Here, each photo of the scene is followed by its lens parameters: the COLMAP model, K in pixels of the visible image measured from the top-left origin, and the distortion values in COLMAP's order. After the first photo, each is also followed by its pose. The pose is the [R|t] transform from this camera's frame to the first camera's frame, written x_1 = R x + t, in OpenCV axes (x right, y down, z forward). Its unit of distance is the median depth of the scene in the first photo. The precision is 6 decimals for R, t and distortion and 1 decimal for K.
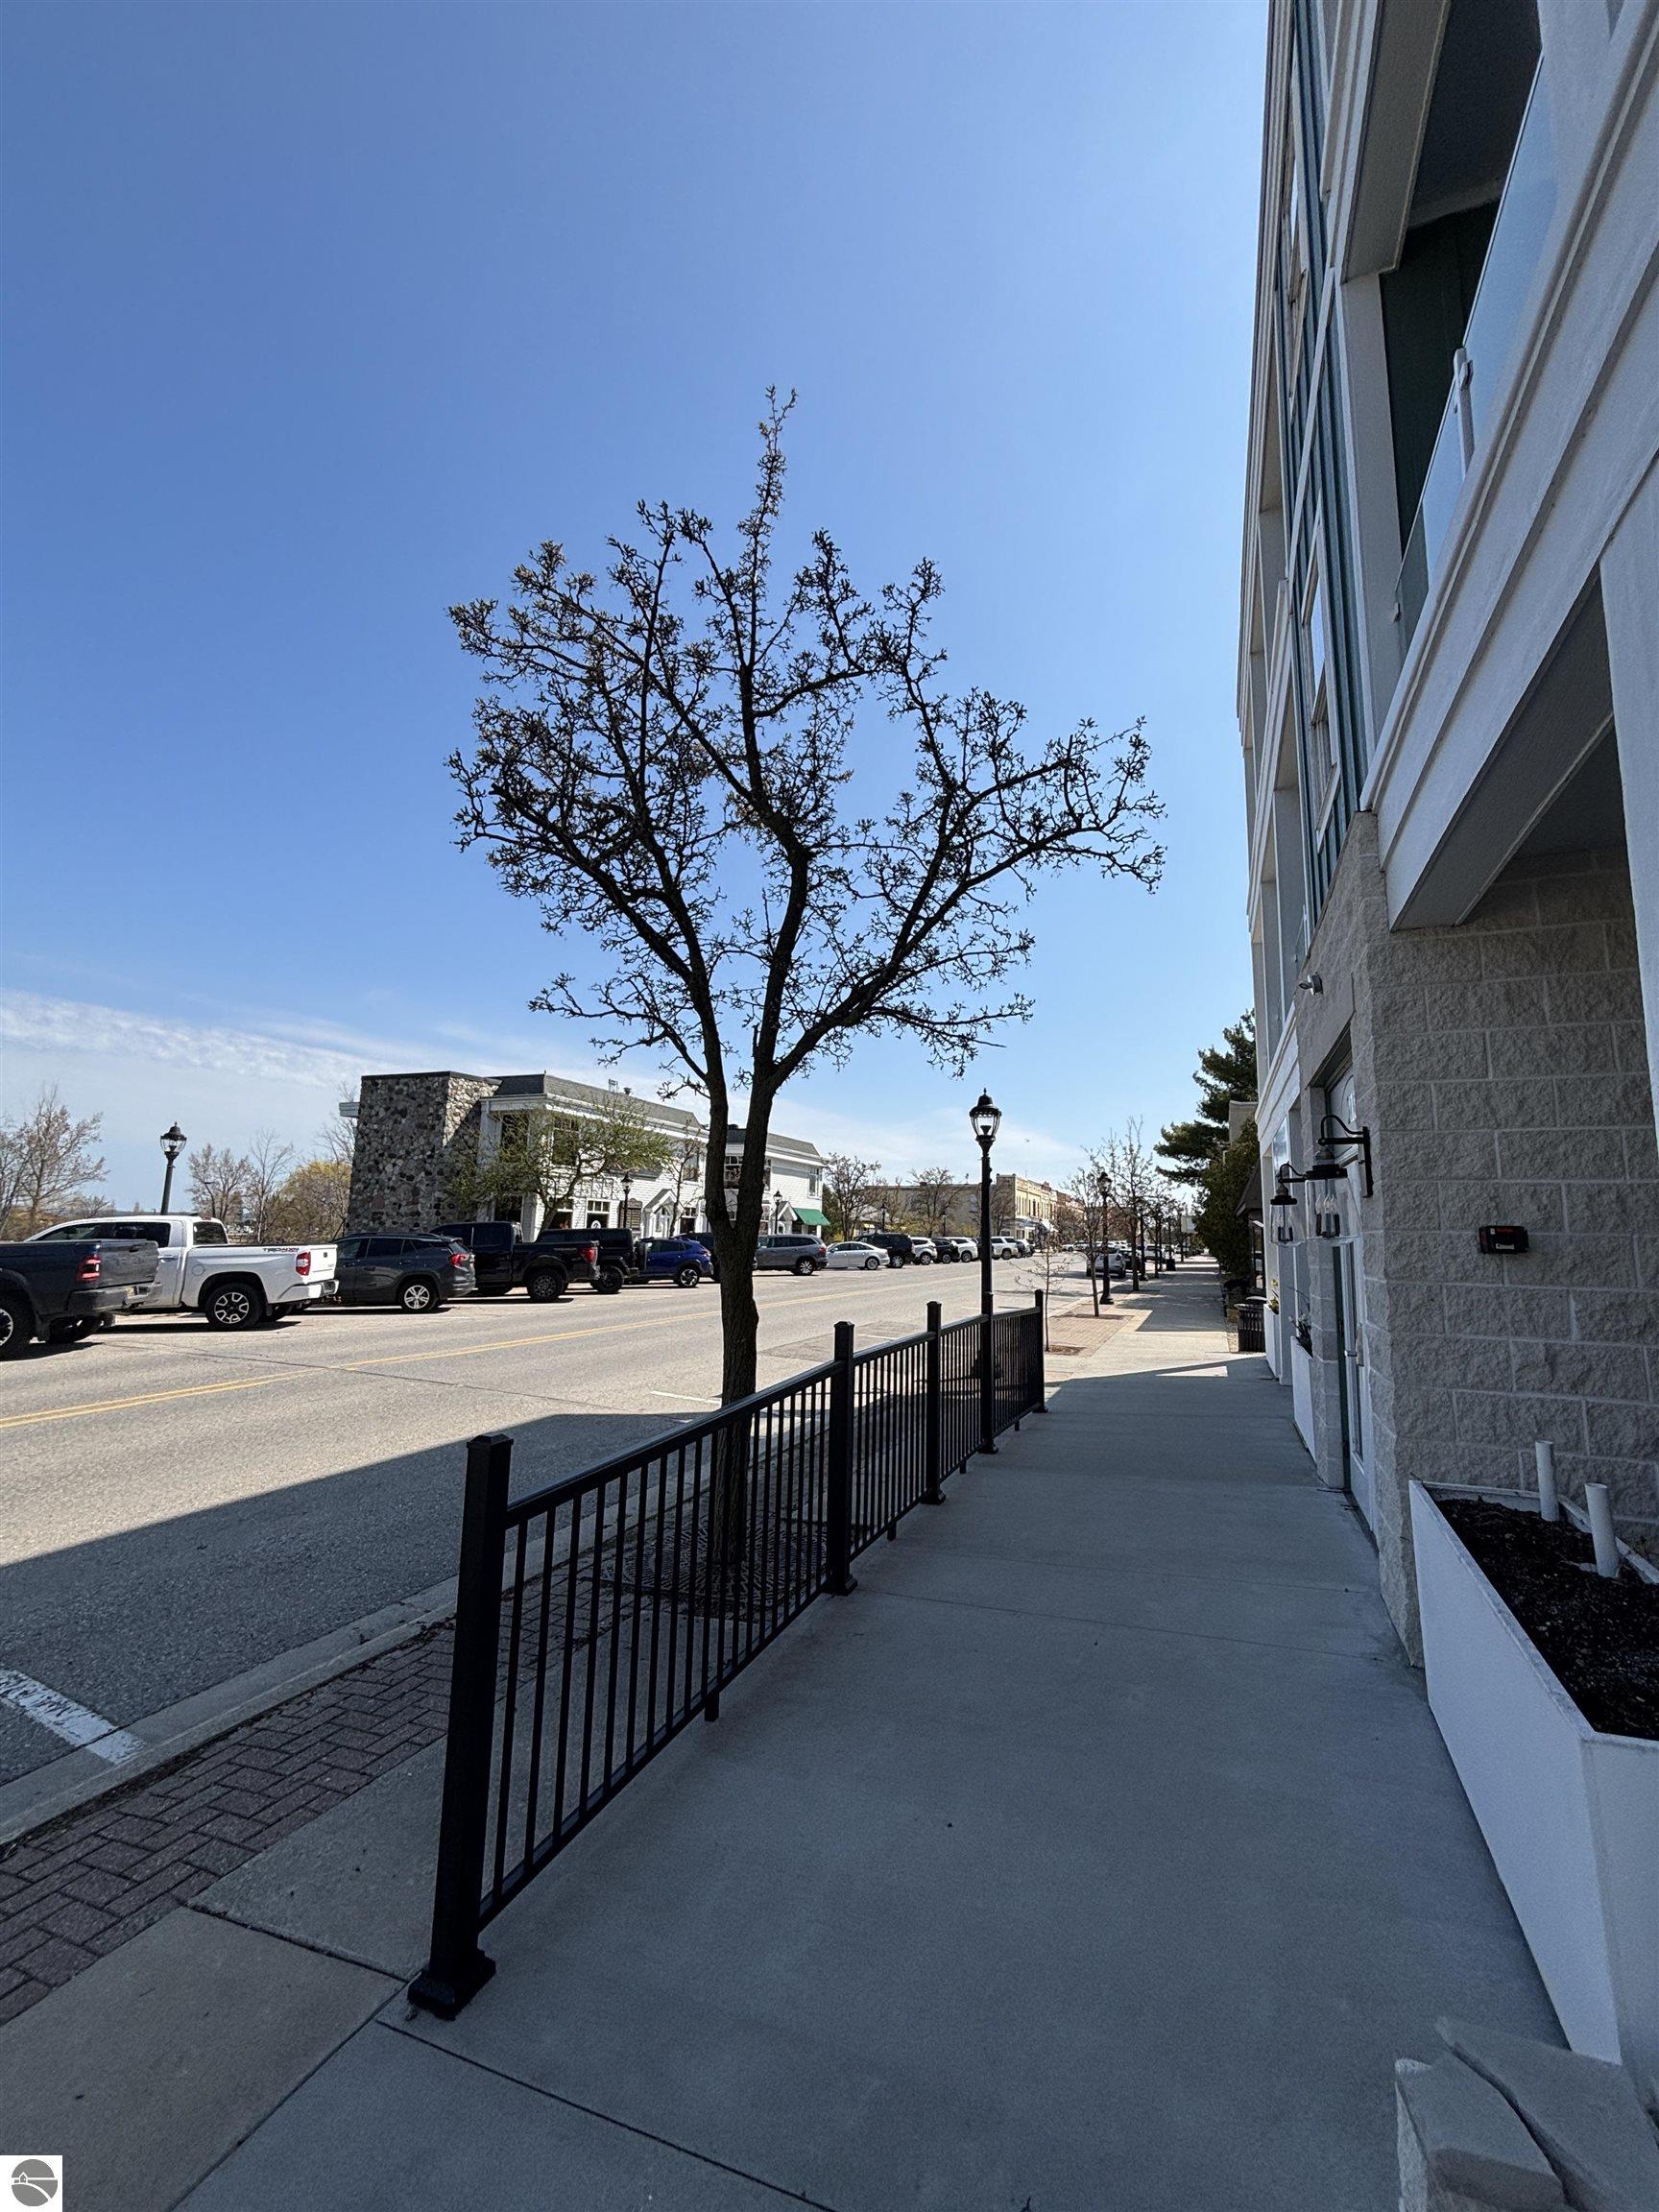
lens RADIAL K [[884.2, 0, 820.3], [0, 884.2, 1098.3], [0, 0, 1]] dist [-0.007943, -0.000581]
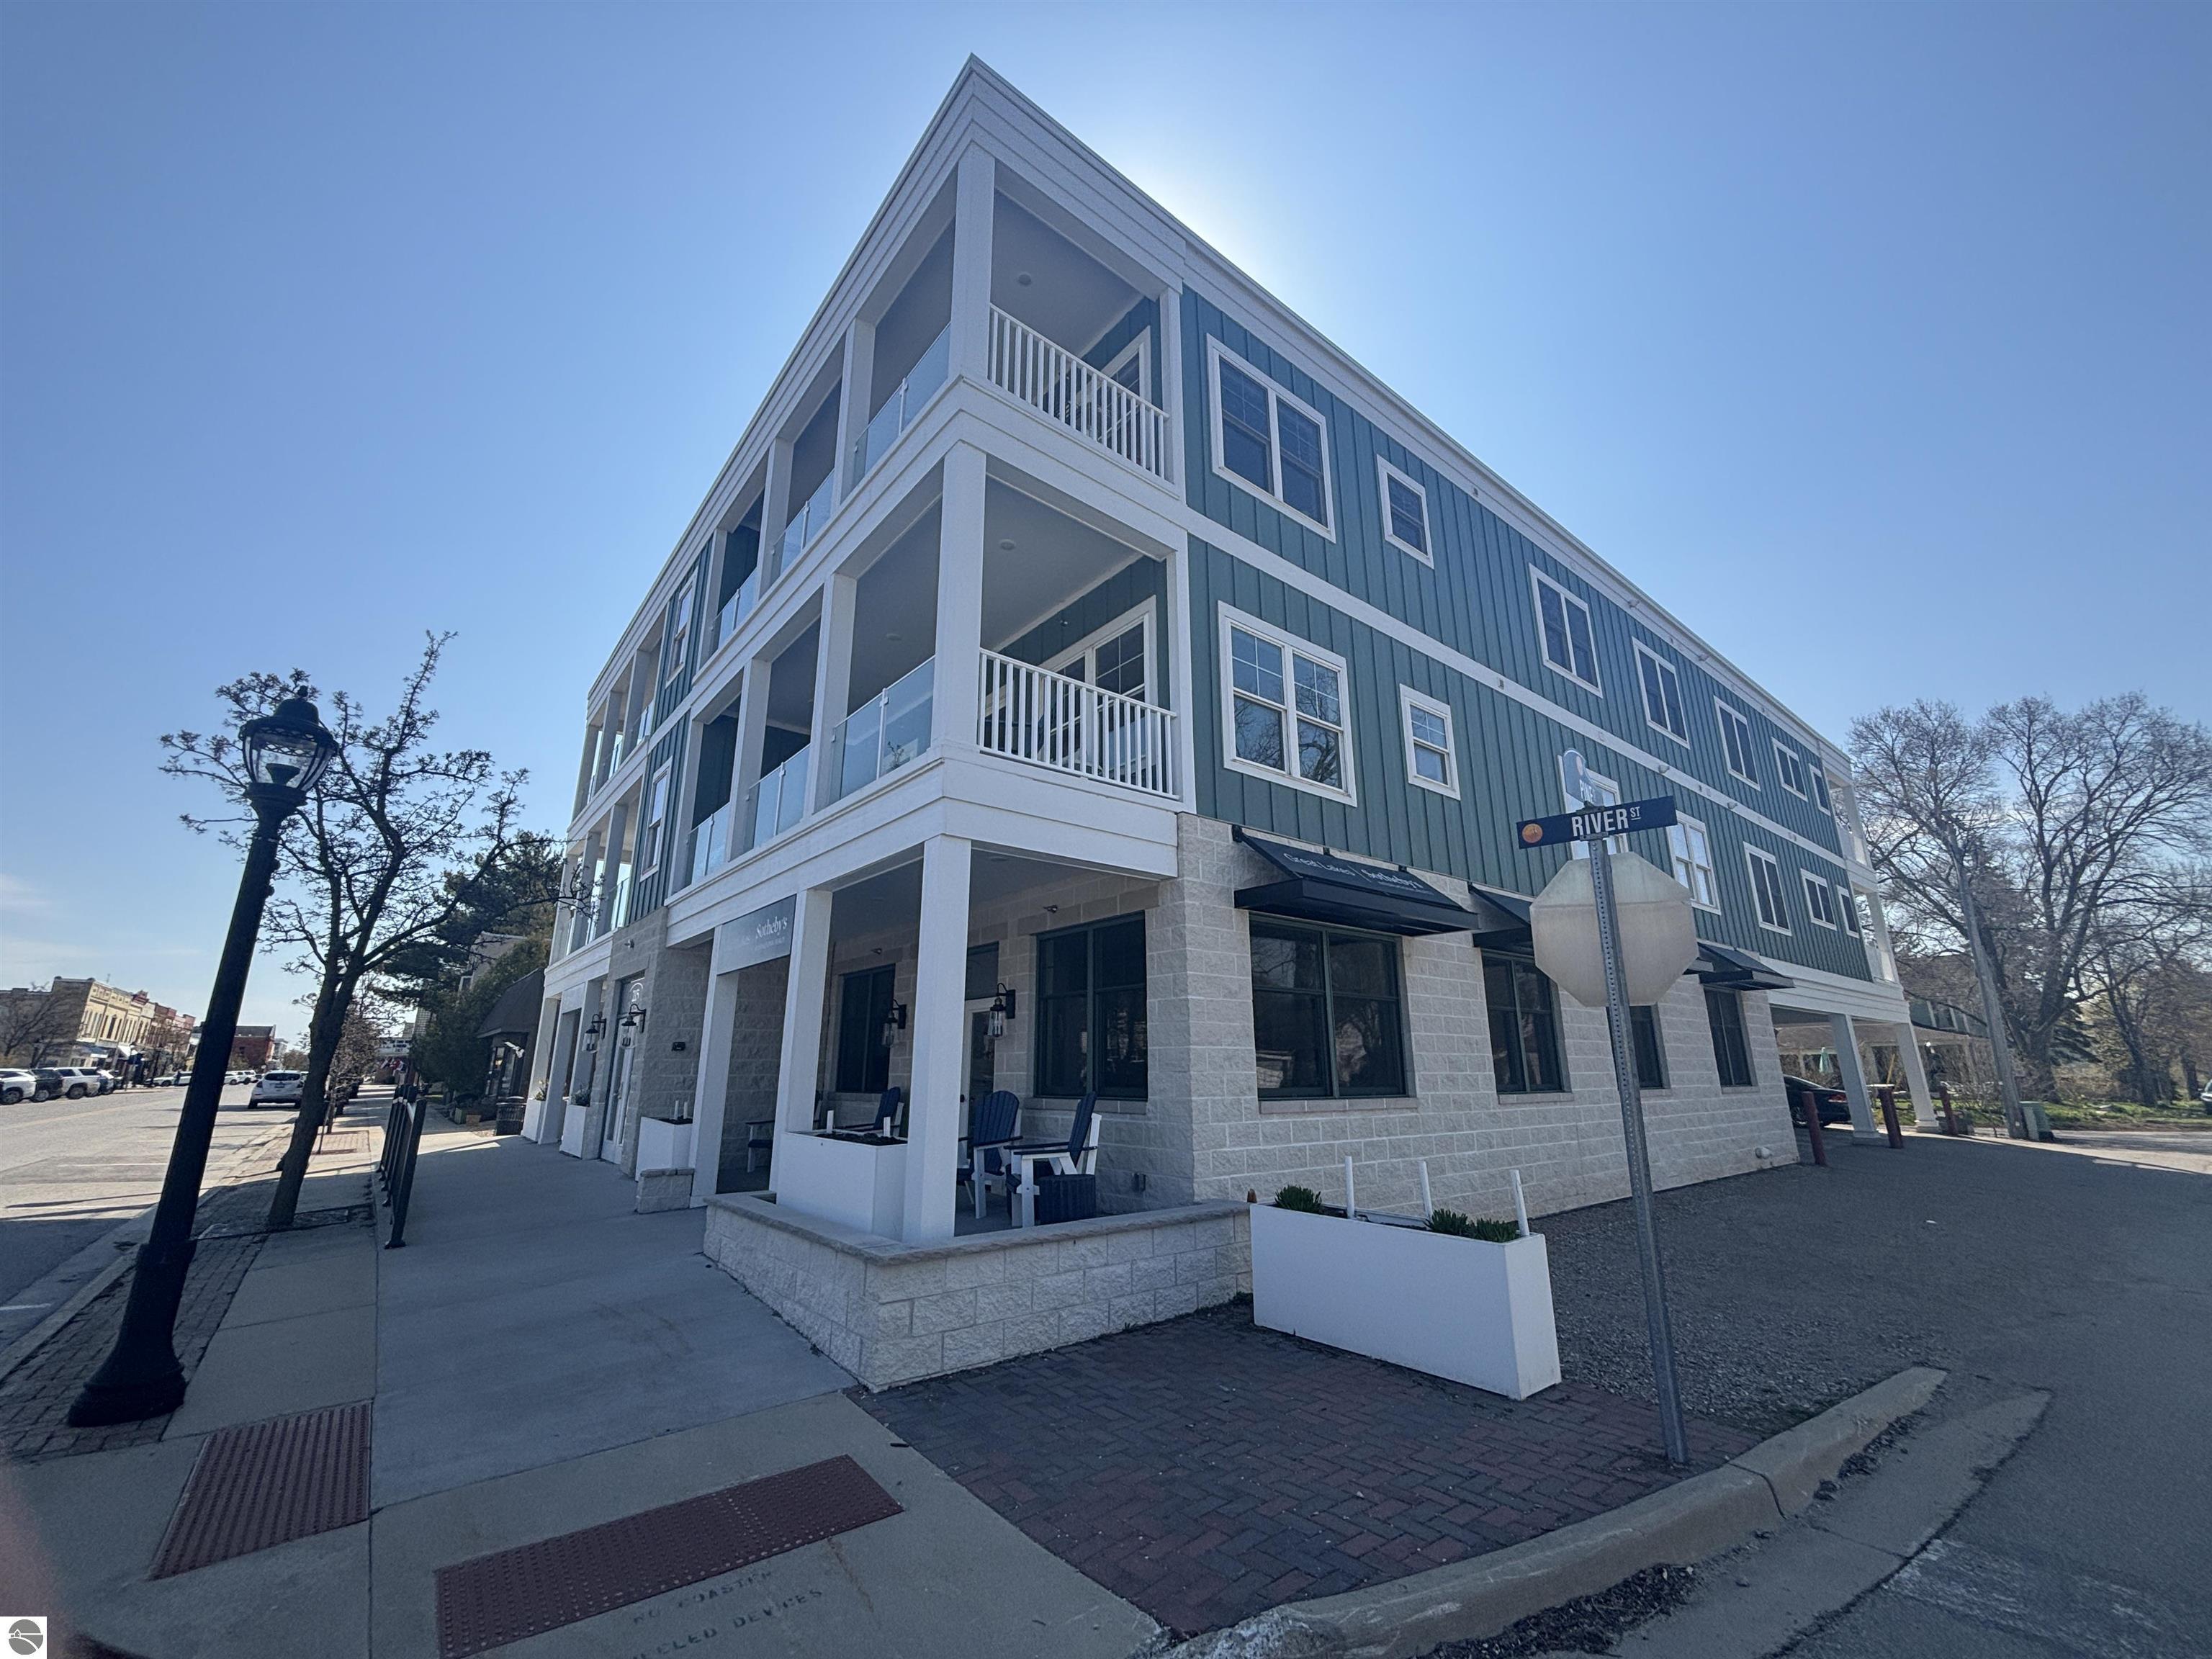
lens RADIAL K [[884.2, 0, 1104.9], [0, 884.2, 823.0], [0, 0, 1]] dist [-0.007943, -0.000581]
pose [[0.460818, 0.203918, 0.863750, -0.104276], [-0.111449, 0.978837, -0.171629, -0.018726], [-0.880469, -0.017174, 0.473792, -0.134908]]
